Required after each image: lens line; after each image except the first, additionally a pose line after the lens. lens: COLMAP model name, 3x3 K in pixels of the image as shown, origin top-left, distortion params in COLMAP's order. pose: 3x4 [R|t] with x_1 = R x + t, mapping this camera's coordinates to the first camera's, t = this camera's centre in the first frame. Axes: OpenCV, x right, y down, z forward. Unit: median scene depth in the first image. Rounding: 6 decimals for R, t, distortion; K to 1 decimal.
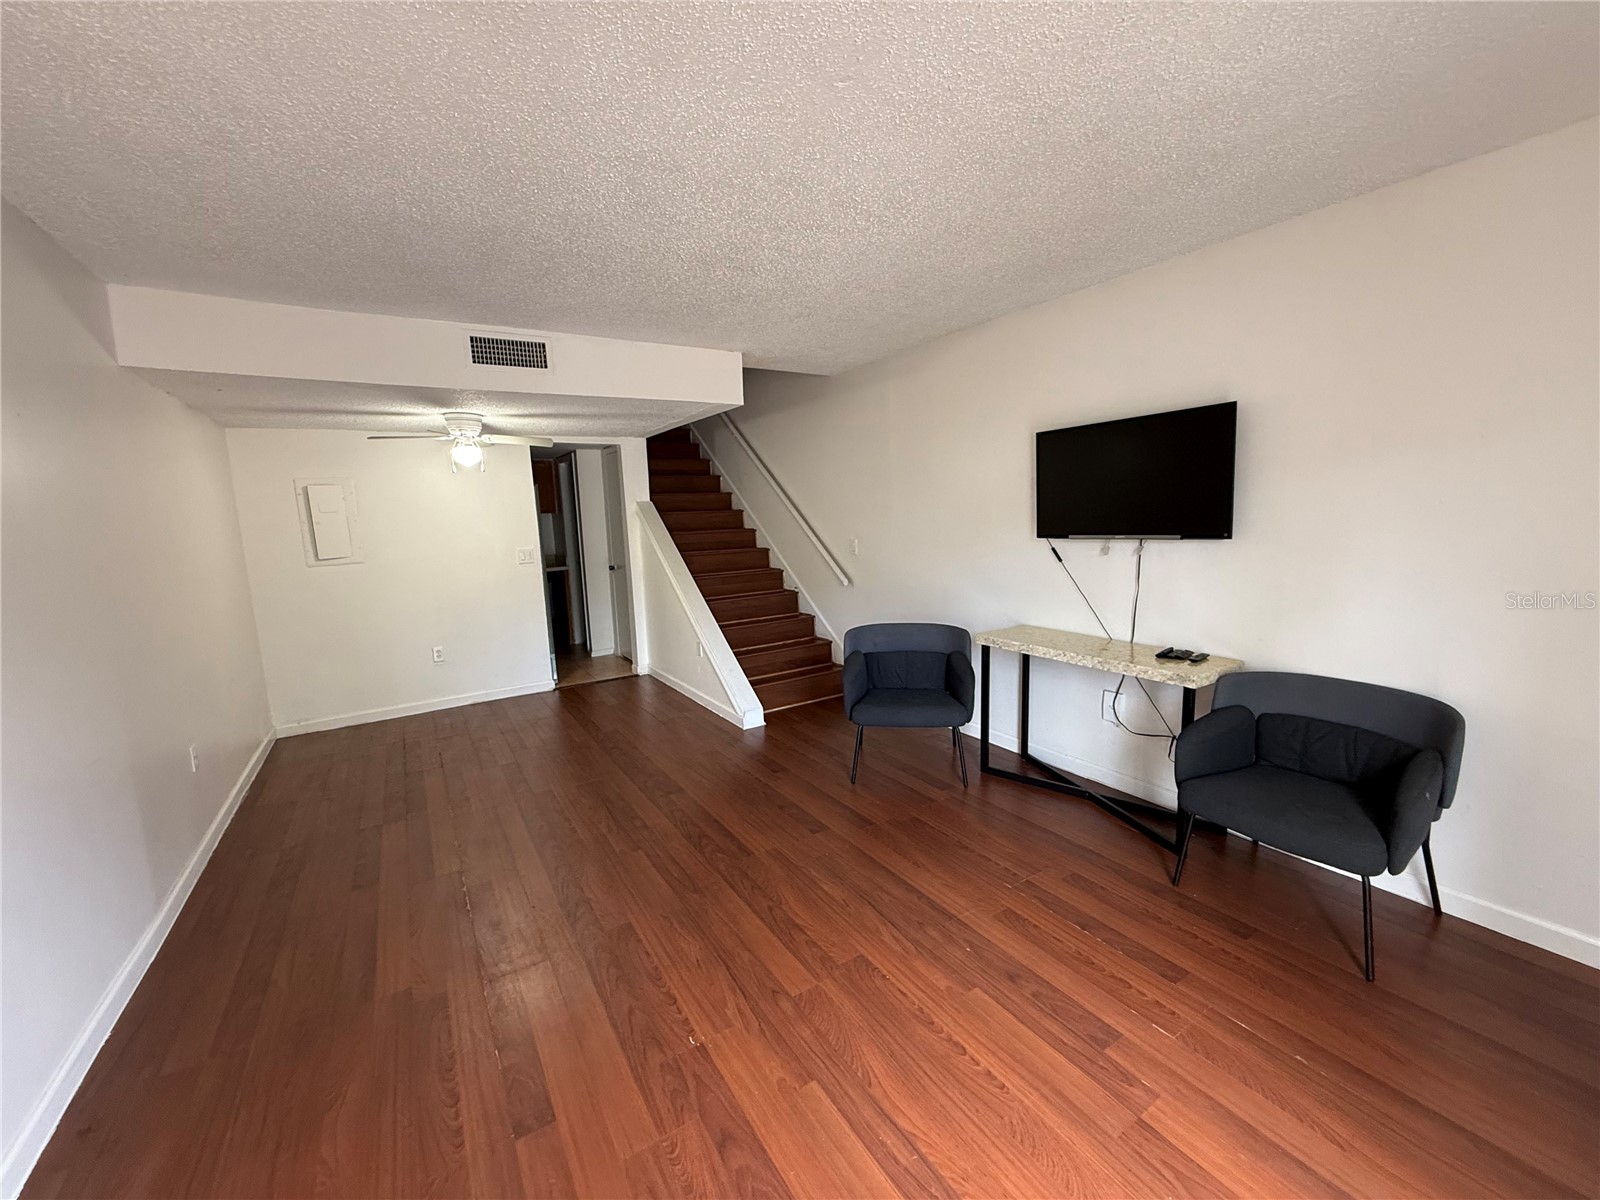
lens RADIAL K [[639.7, 0, 800.0], [0, 639.7, 600.0], [0, 0, 1]] dist [-0.000344, -0.000029]
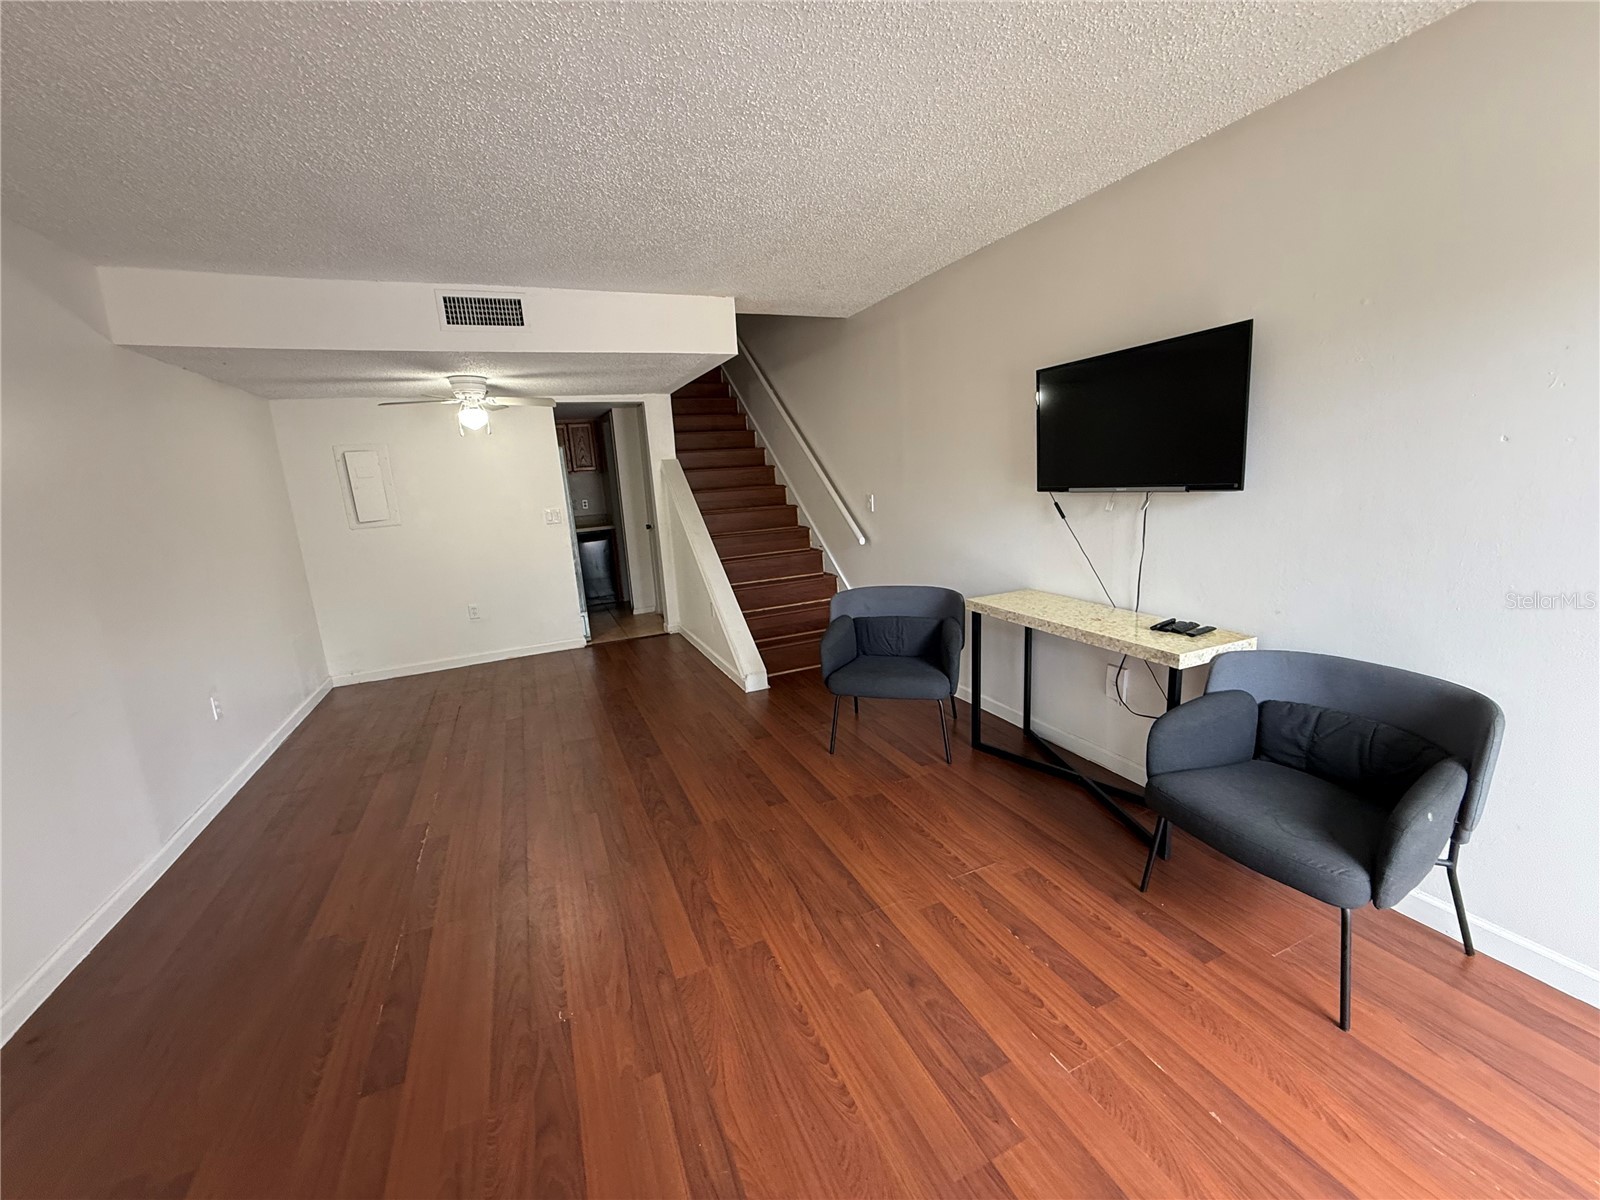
lens RADIAL K [[639.7, 0, 800.0], [0, 639.7, 600.0], [0, 0, 1]] dist [-0.000344, -0.000029]
pose [[0.988799, 0.008374, -0.149017, 0.178308], [0.002090, 0.997550, 0.069928, -0.009875], [0.149237, -0.069456, 0.986359, 0.066554]]
